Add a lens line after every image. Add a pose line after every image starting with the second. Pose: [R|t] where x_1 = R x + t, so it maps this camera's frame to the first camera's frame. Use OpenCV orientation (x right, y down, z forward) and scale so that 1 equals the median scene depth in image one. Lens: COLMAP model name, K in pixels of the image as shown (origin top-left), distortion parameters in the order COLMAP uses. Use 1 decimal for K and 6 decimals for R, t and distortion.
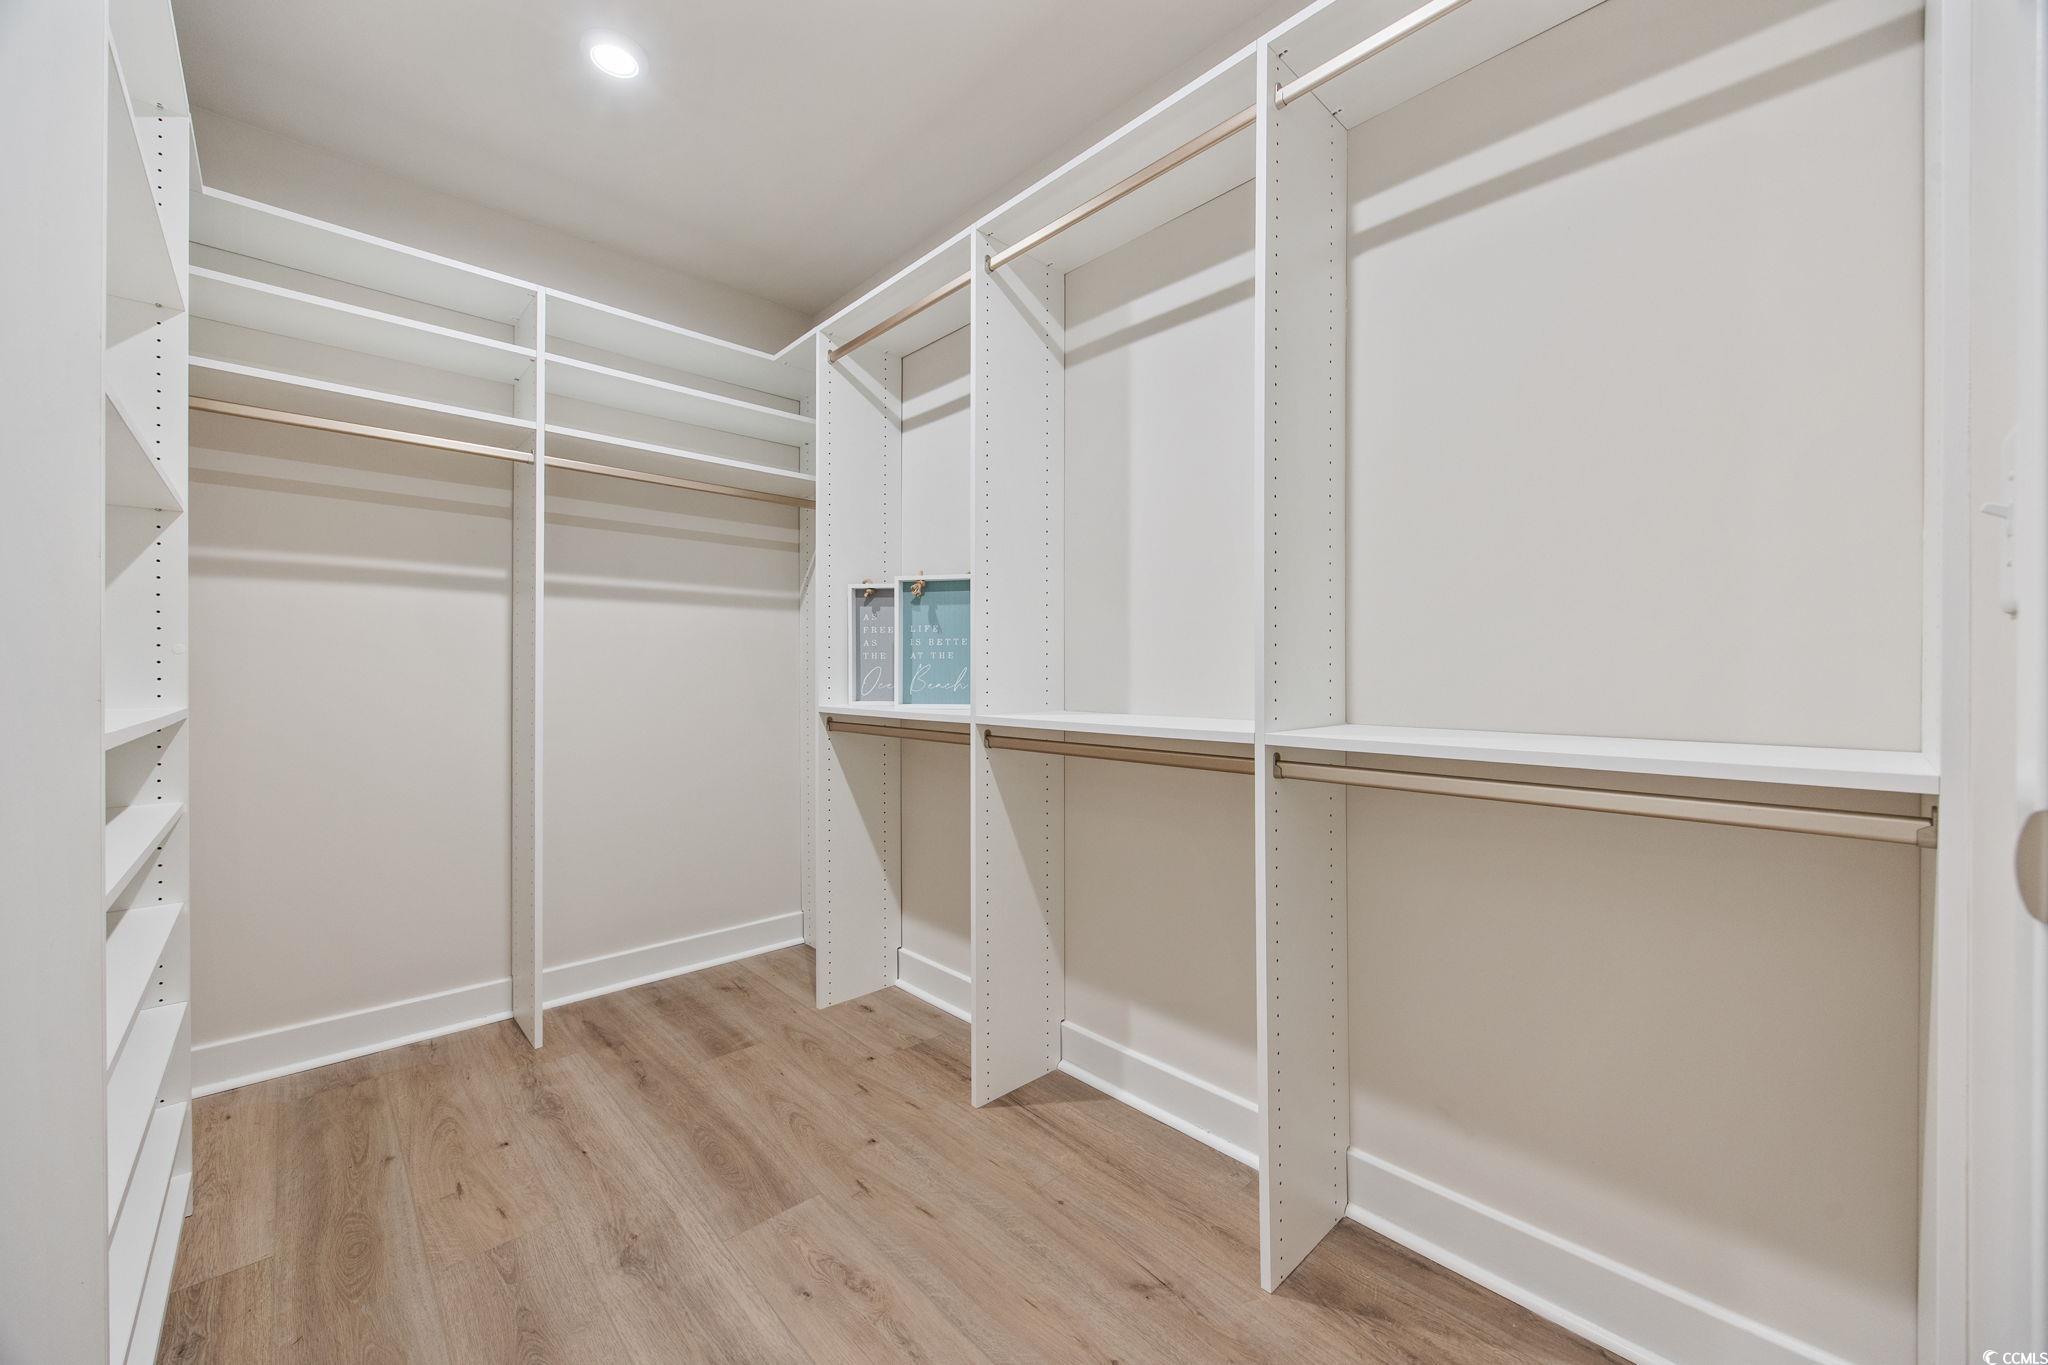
lens RADIAL K [[796.2, 0, 1028.4], [0, 796.2, 665.5], [0, 0, 1]] dist [0.001866, -0.000186]
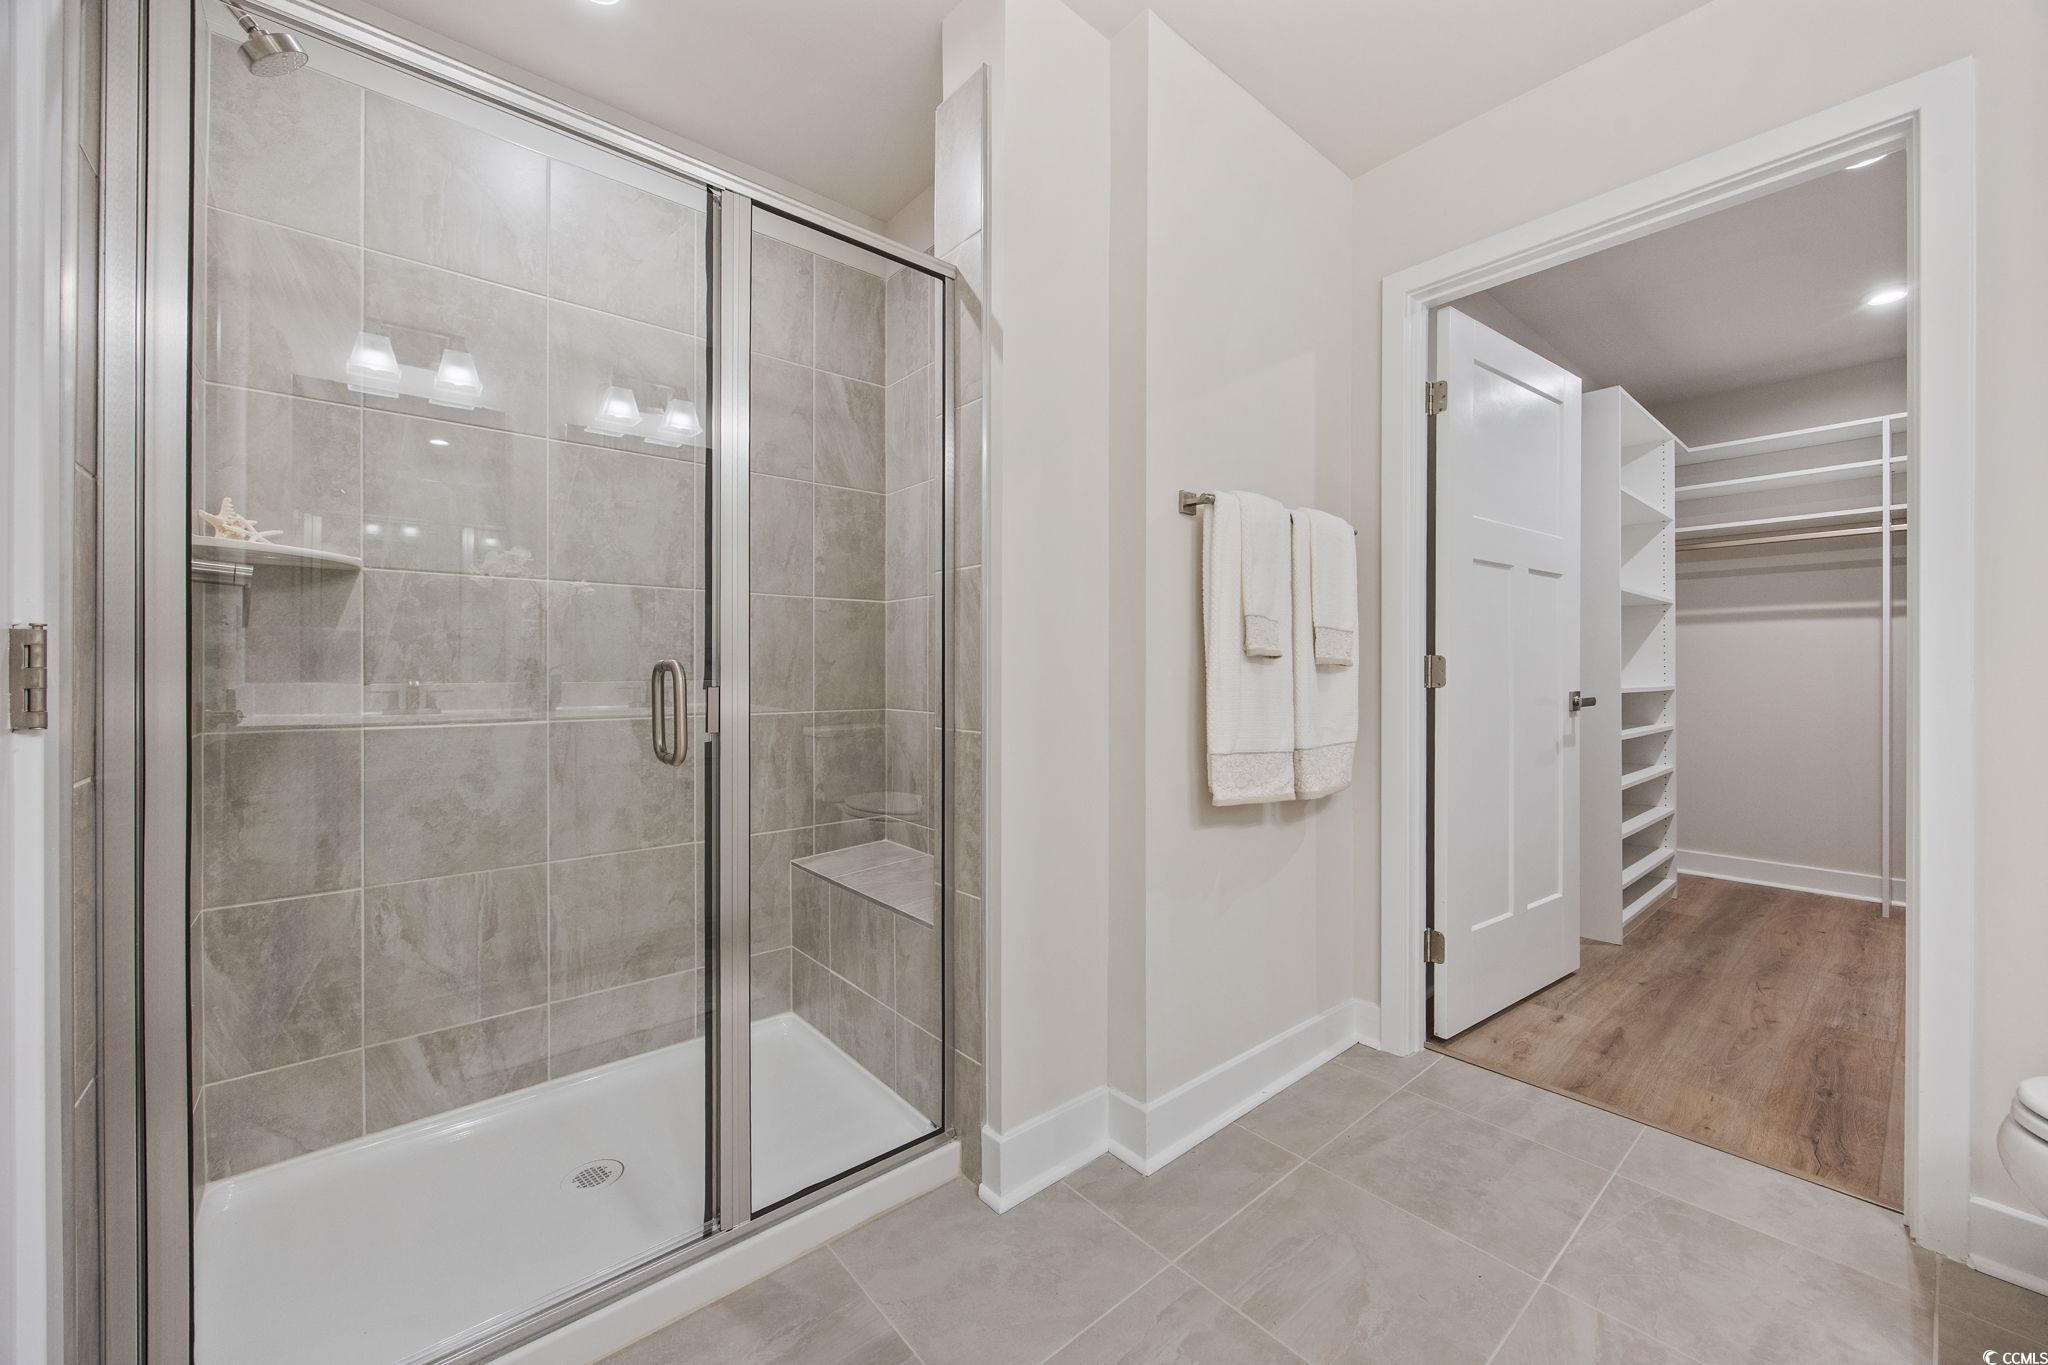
lens RADIAL K [[796.2, 0, 1063.4], [0, 796.2, 679.7], [0, 0, 1]] dist [0.001866, -0.000186]
pose [[-0.038642, 0.012630, -0.999173, 0.925667], [0.010699, 0.999868, 0.012225, -0.005646], [0.999196, -0.010218, -0.038772, -0.490335]]
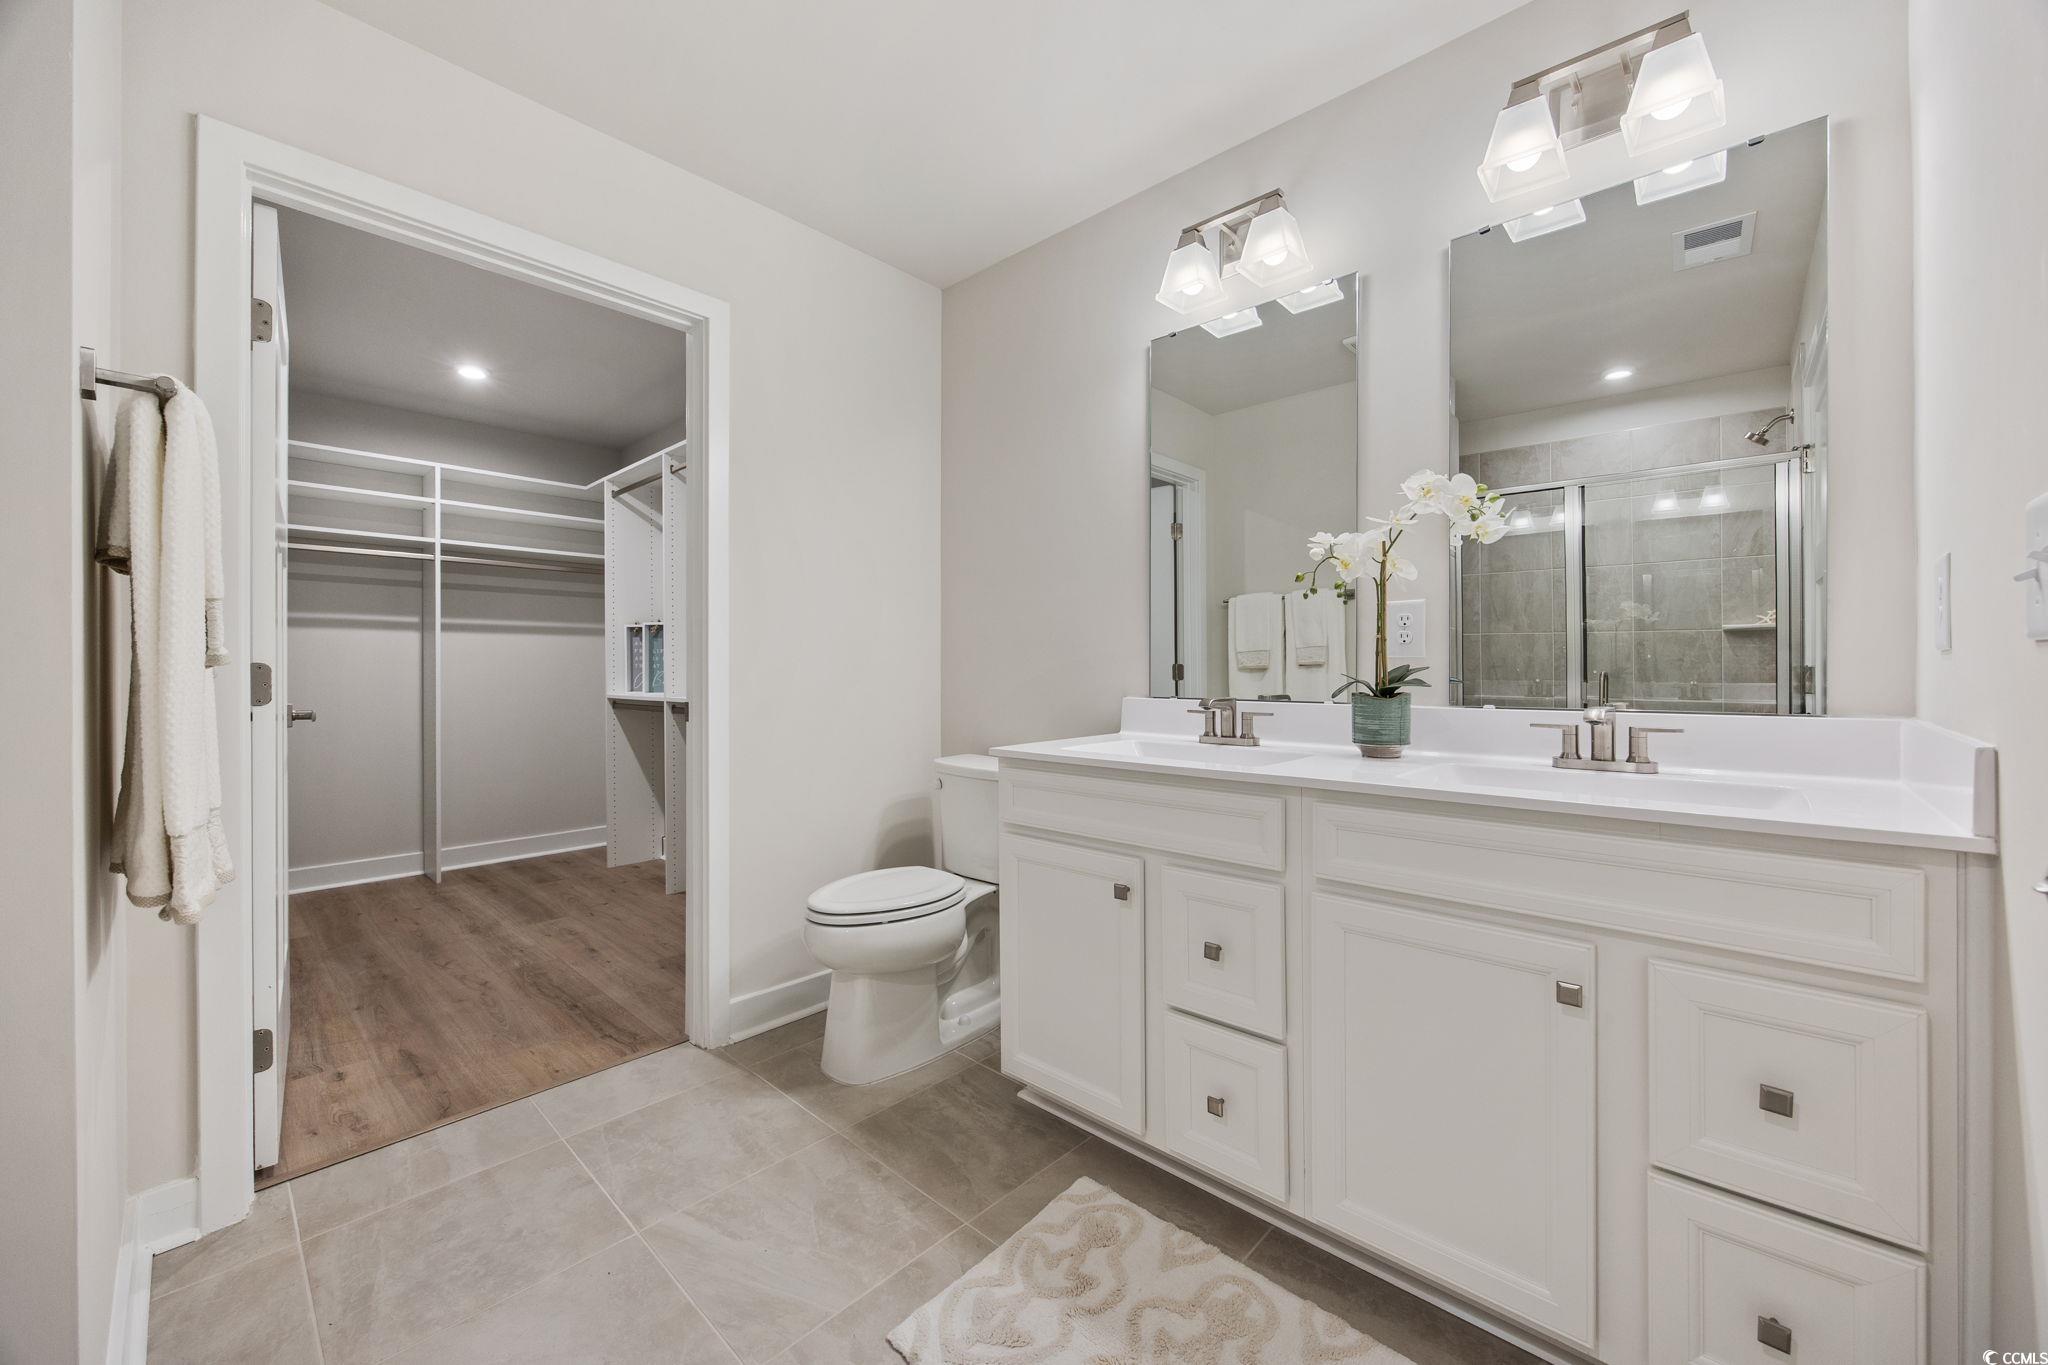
lens RADIAL K [[796.2, 0, 1024.3], [0, 796.2, 675.4], [0, 0, 1]] dist [0.001866, -0.000186]
pose [[0.997934, 0.004059, 0.064123, 0.577845], [-0.004958, 0.999892, 0.013863, -0.020797], [-0.064060, -0.014153, 0.997846, -0.860116]]
